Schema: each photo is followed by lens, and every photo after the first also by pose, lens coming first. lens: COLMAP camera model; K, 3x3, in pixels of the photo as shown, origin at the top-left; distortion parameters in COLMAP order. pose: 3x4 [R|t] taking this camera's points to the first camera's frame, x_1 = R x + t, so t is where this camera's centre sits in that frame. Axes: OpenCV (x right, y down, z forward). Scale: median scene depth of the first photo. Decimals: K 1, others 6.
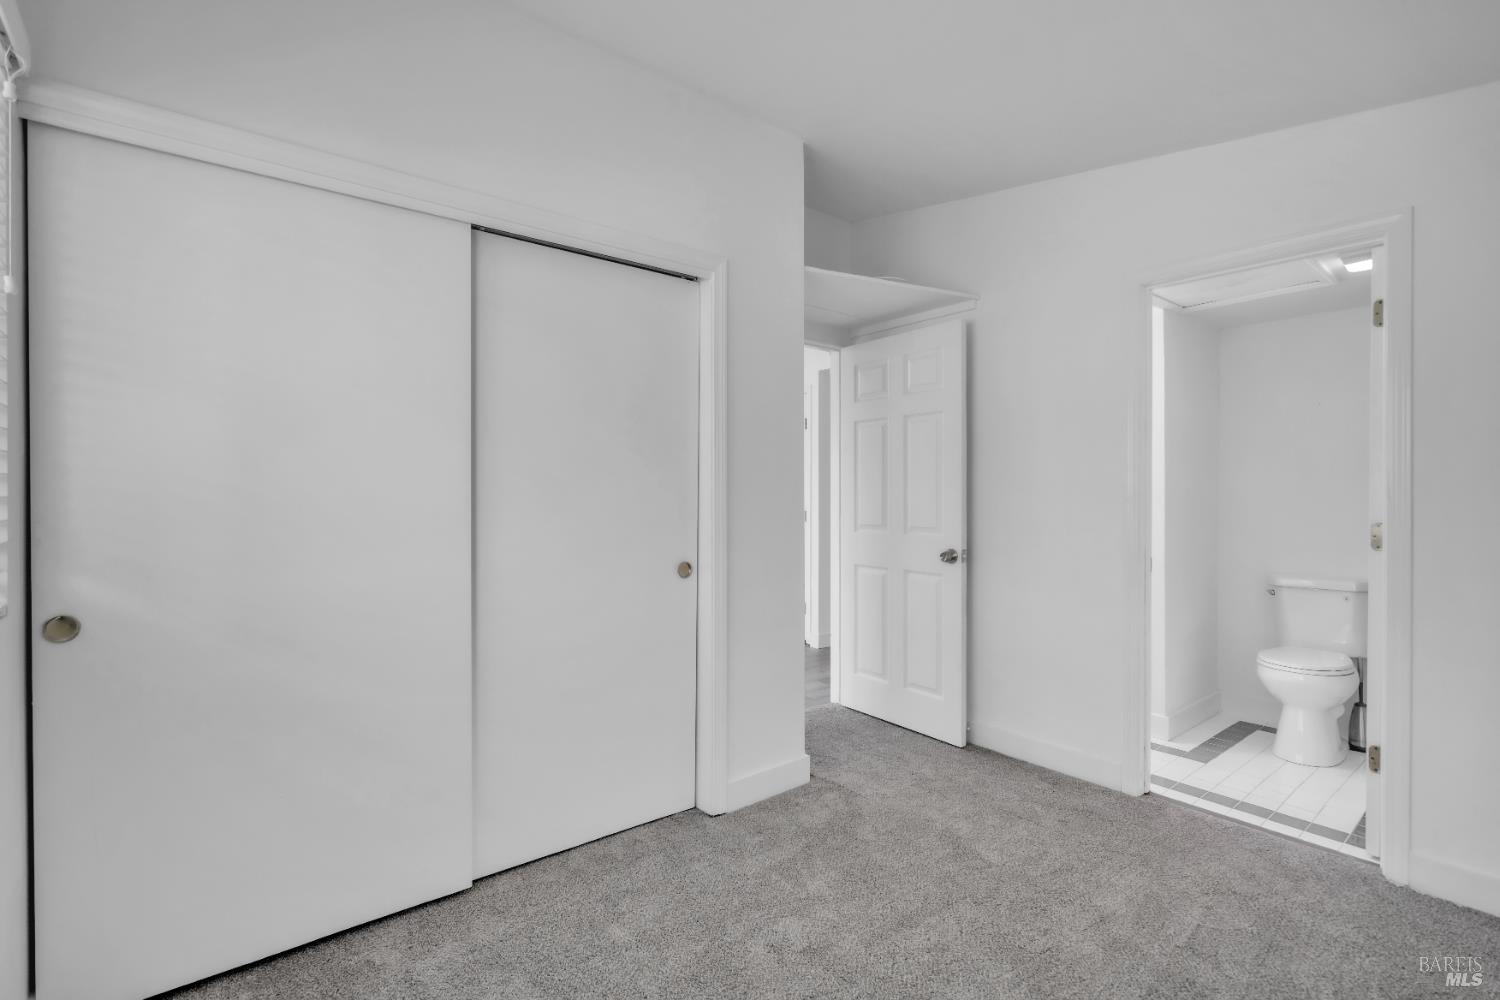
lens RADIAL K [[673.3, 0, 748.8], [0, 673.3, 488.6], [0, 0, 1]] dist [-0.005833, 0.000587]
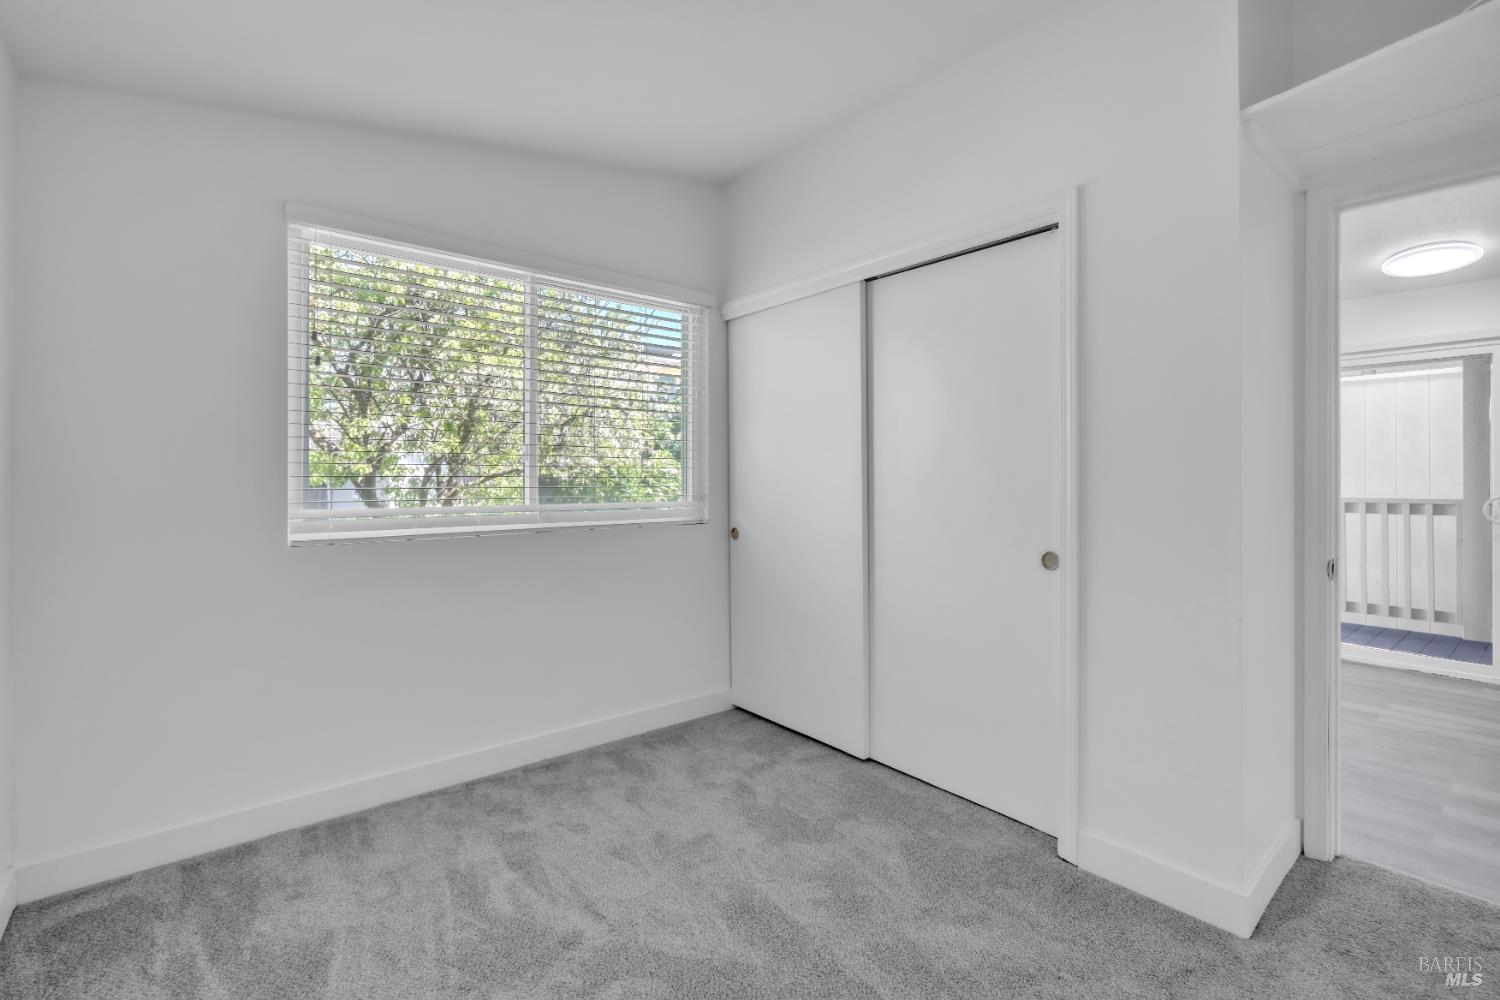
lens RADIAL K [[673.3, 0, 748.8], [0, 673.3, 488.6], [0, 0, 1]] dist [-0.005833, 0.000587]
pose [[0.021306, 0.005082, -0.999760, 0.893268], [-0.006954, 0.999964, 0.004934, 0.028390], [0.999749, 0.006847, 0.021341, 0.677649]]
